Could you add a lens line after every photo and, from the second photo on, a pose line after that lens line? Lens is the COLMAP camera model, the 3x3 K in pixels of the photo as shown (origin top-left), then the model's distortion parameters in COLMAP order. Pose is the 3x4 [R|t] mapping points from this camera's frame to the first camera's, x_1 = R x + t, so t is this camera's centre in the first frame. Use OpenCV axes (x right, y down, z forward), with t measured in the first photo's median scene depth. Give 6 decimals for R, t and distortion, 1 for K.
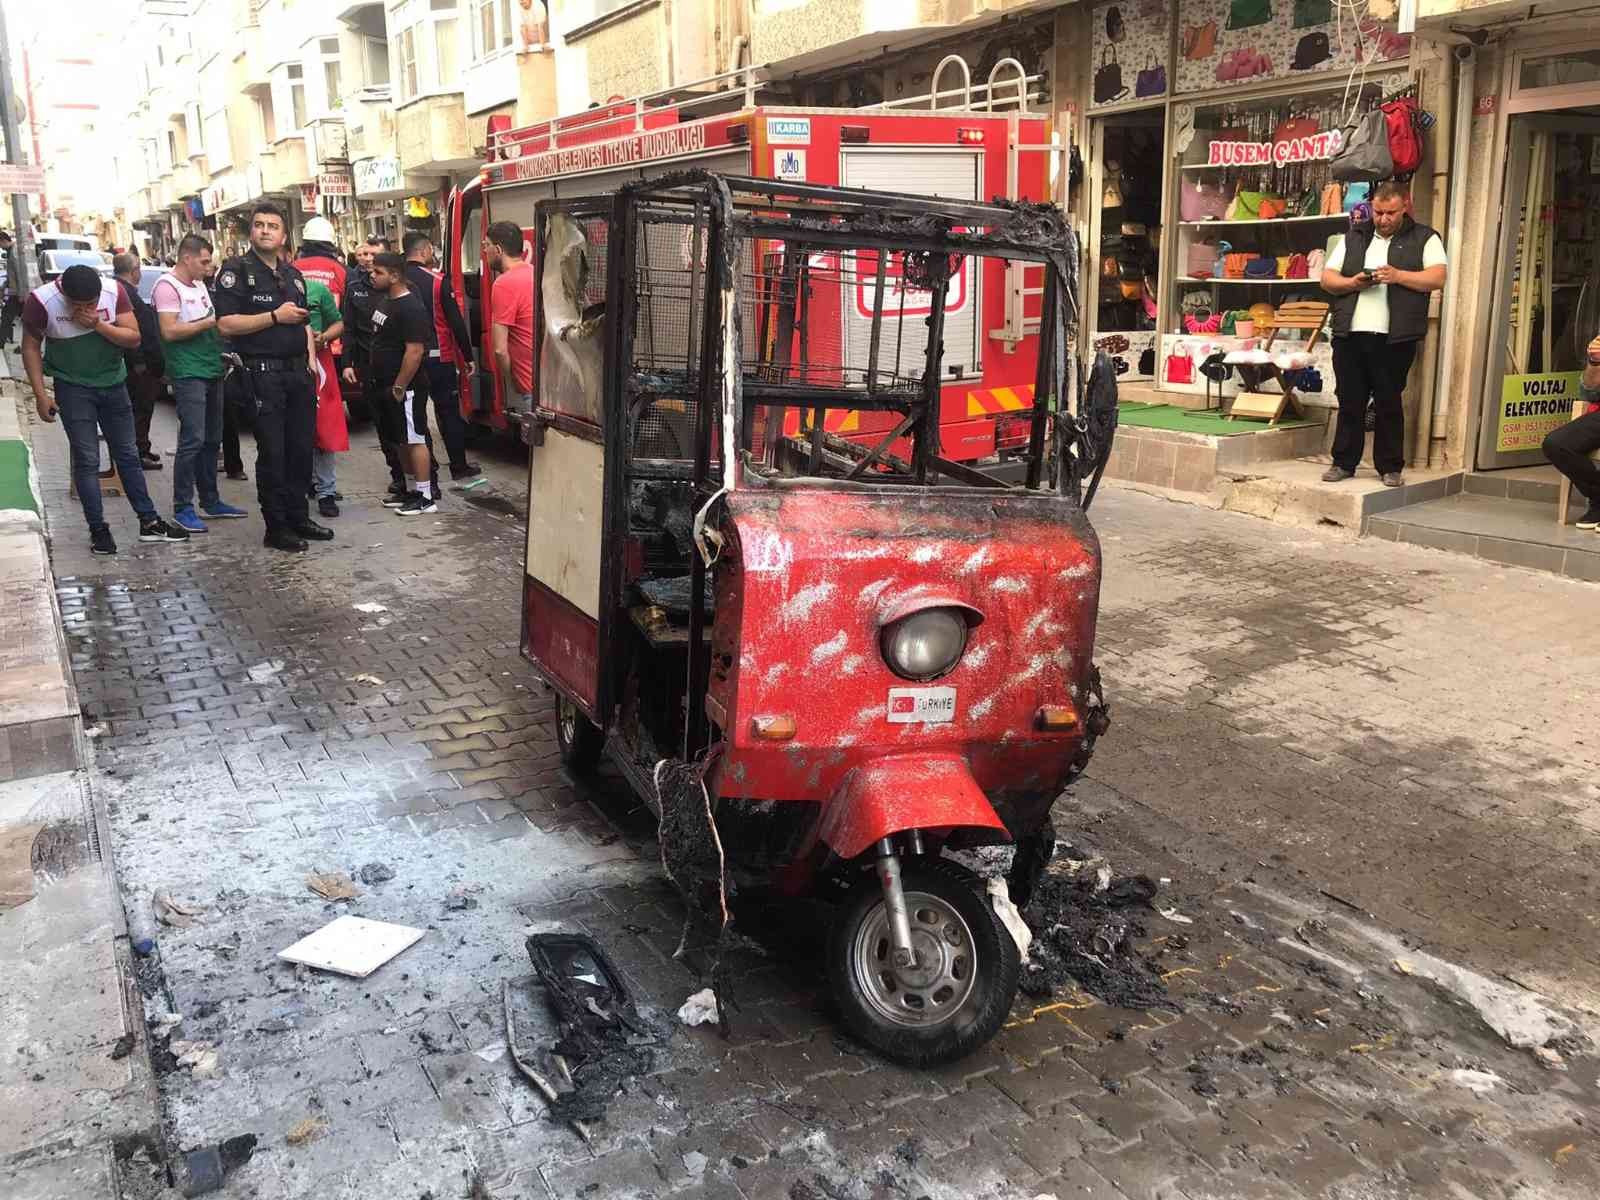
lens RADIAL K [[1317.6, 0, 797.8], [0, 1317.6, 586.0], [0, 0, 1]] dist [0.029113, -0.037065]
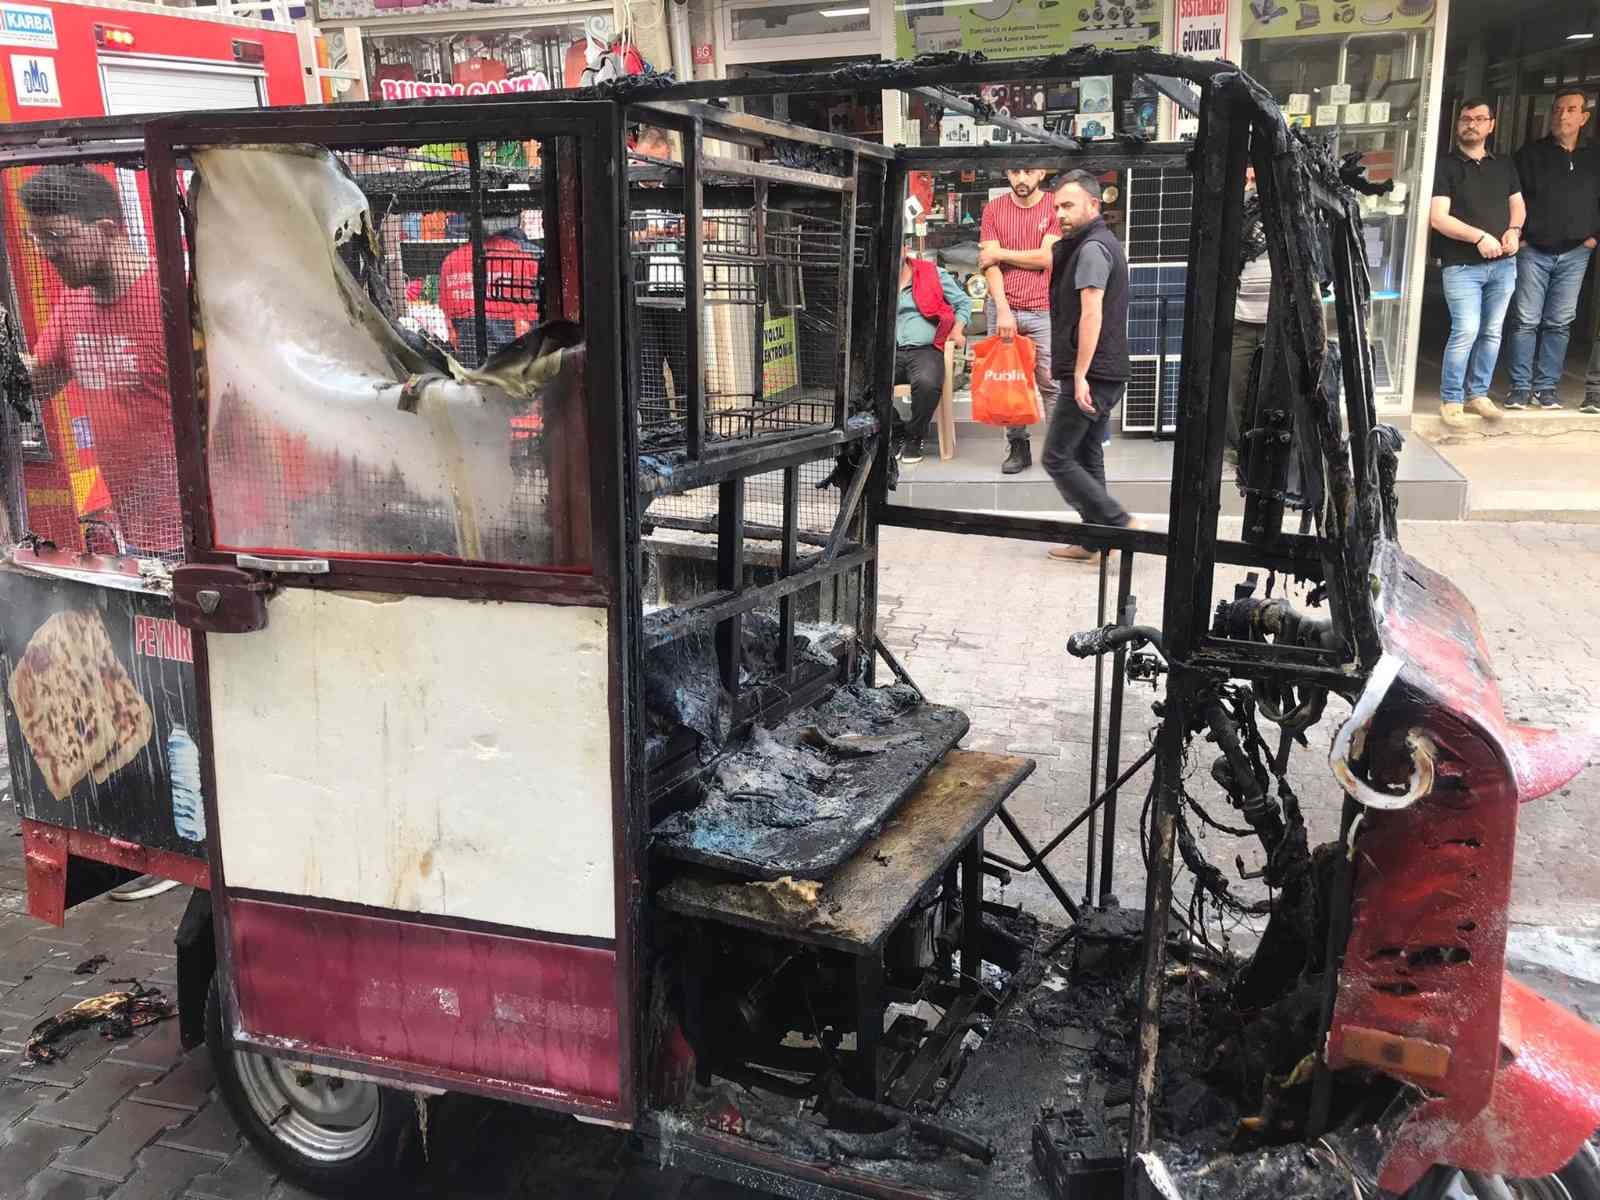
lens RADIAL K [[1317.6, 0, 797.8], [0, 1317.6, 586.0], [0, 0, 1]] dist [0.029113, -0.037065]
pose [[0.693635, -0.217380, 0.686743, -0.291131], [0.196675, 0.974306, 0.109755, -0.102760], [-0.692957, 0.058936, 0.718566, 0.386972]]
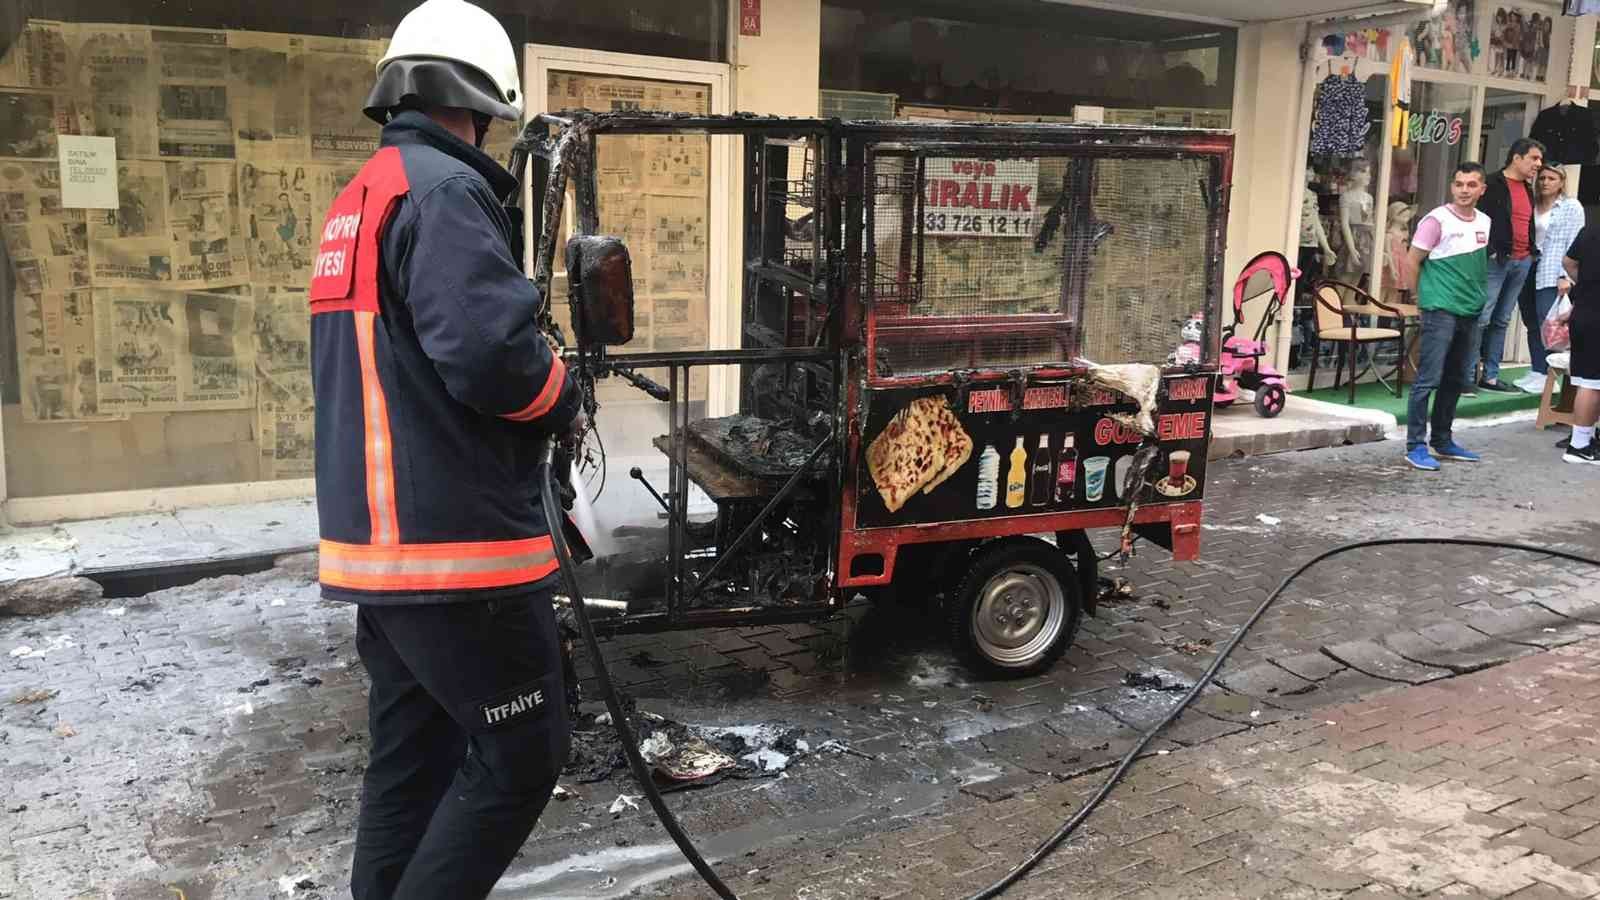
lens RADIAL K [[1429.1, 0, 811.7], [0, 1429.1, 442.8], [0, 0, 1]] dist [0.015497, -0.022356]
pose [[0.028071, 0.161594, -0.986458, 0.858713], [-0.246219, 0.957559, 0.149854, -0.137797], [0.968808, 0.238678, 0.066667, 0.655088]]
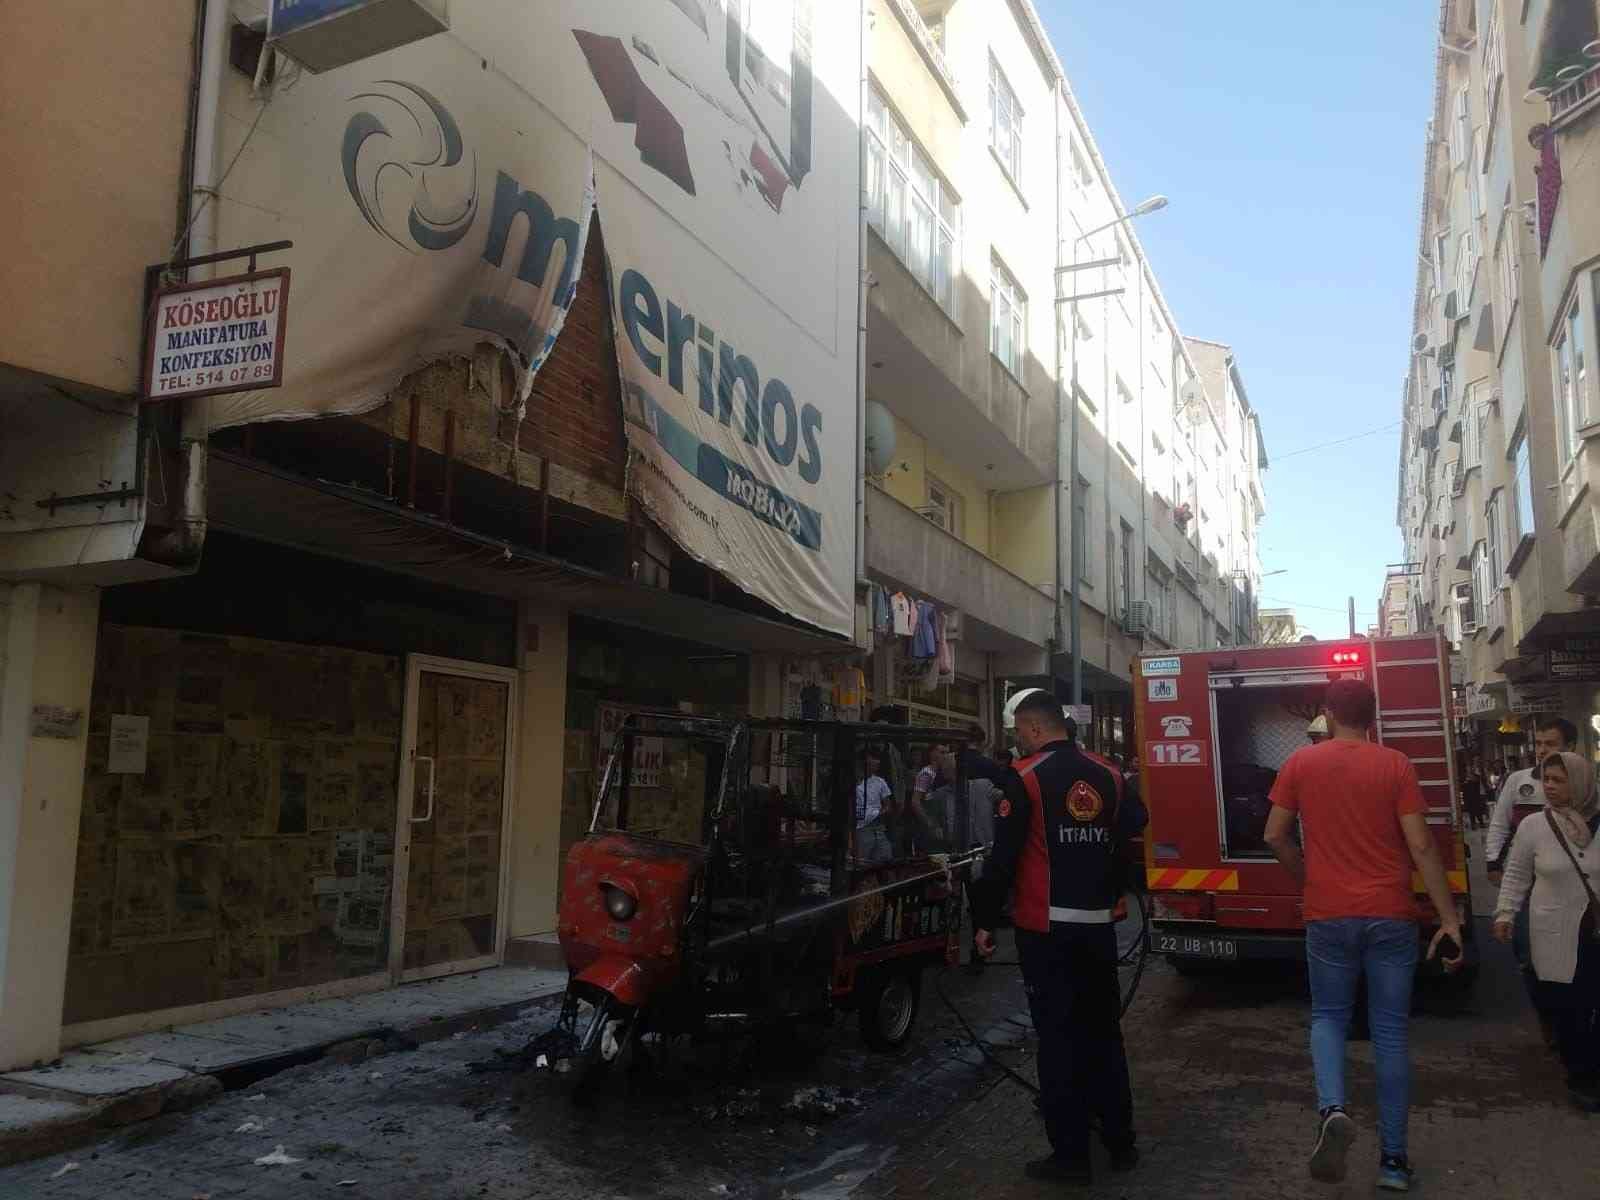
lens RADIAL K [[1211.3, 0, 793.6], [0, 1211.3, 637.6], [0, 0, 1]] dist [0.202912, -0.316826]
pose [[0.555012, -0.090218, -0.826936, 1.053675], [-0.203747, 0.949077, -0.240292, 0.027841], [0.806504, 0.301851, 0.508367, 0.005649]]
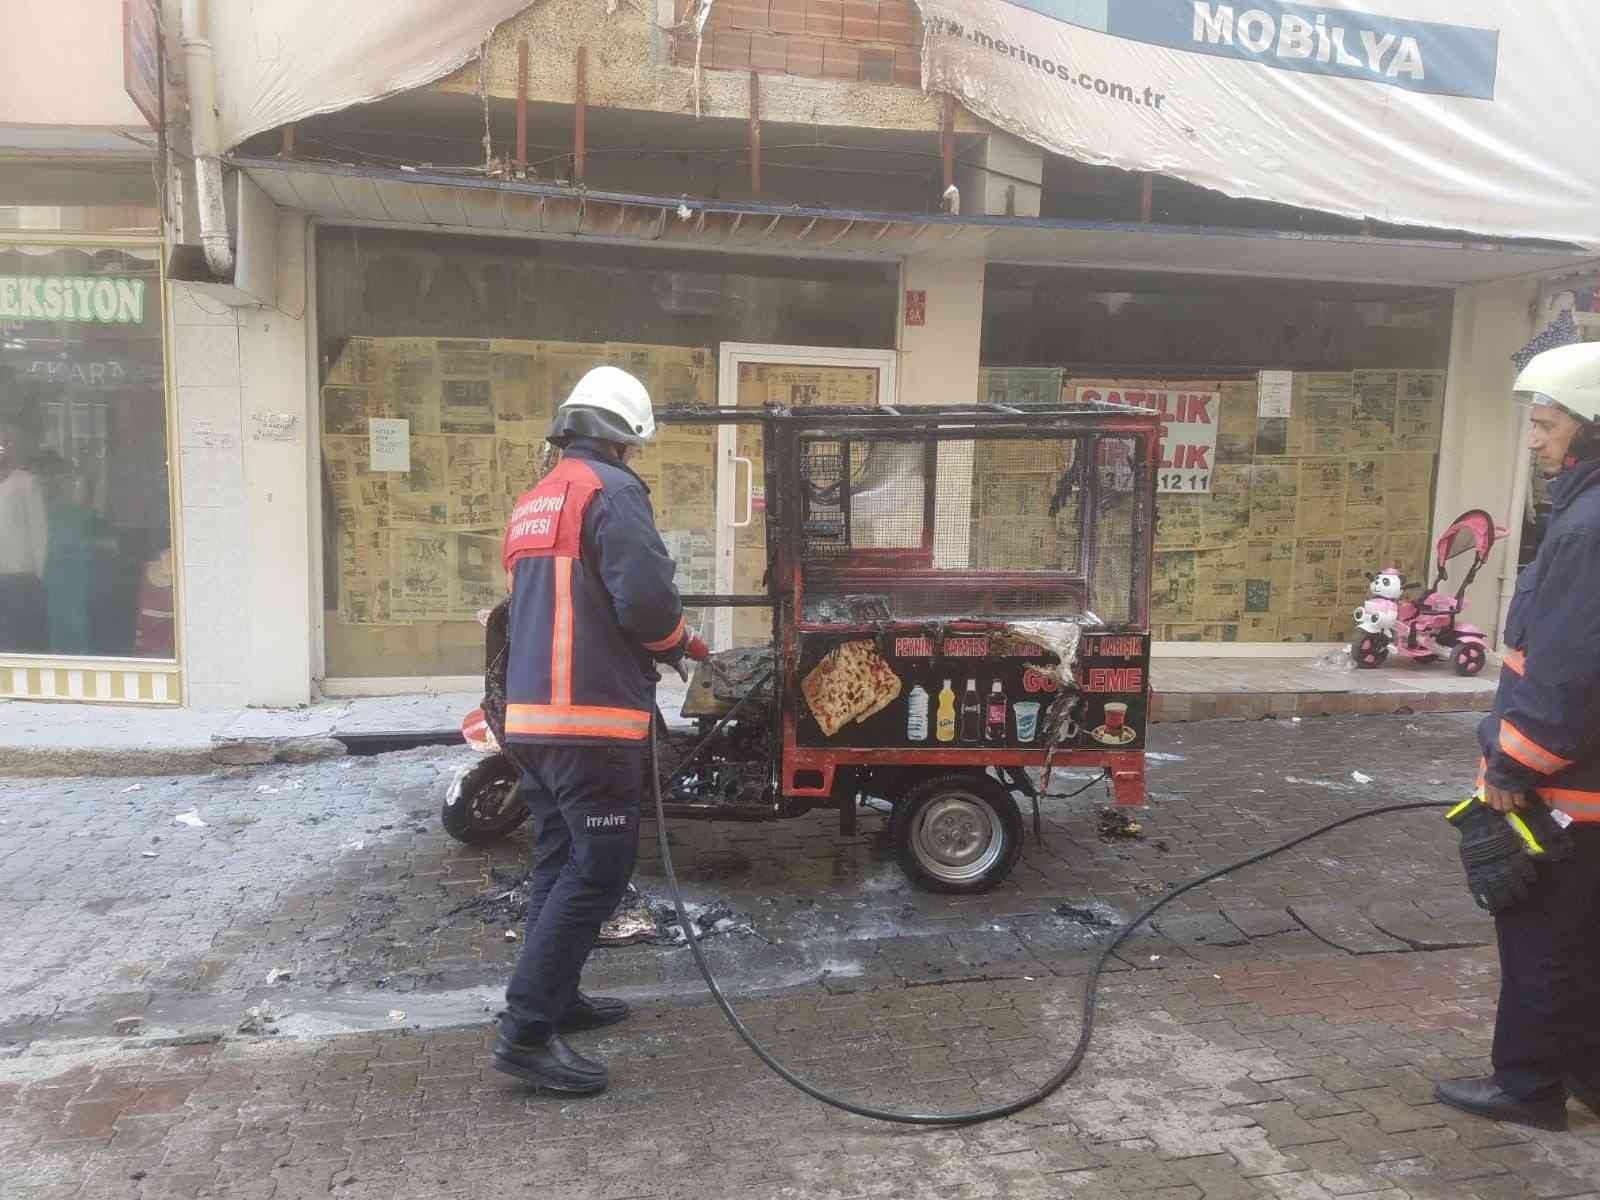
lens RADIAL K [[1217.3, 0, 770.9], [0, 1217.3, 605.5], [0, 0, 1]] dist [0.225744, -0.383957]
pose [[-0.331982, 0.114628, -0.936295, 0.843432], [-0.231868, 0.952218, 0.198791, -0.230709], [0.914344, 0.283092, -0.289541, 0.946042]]
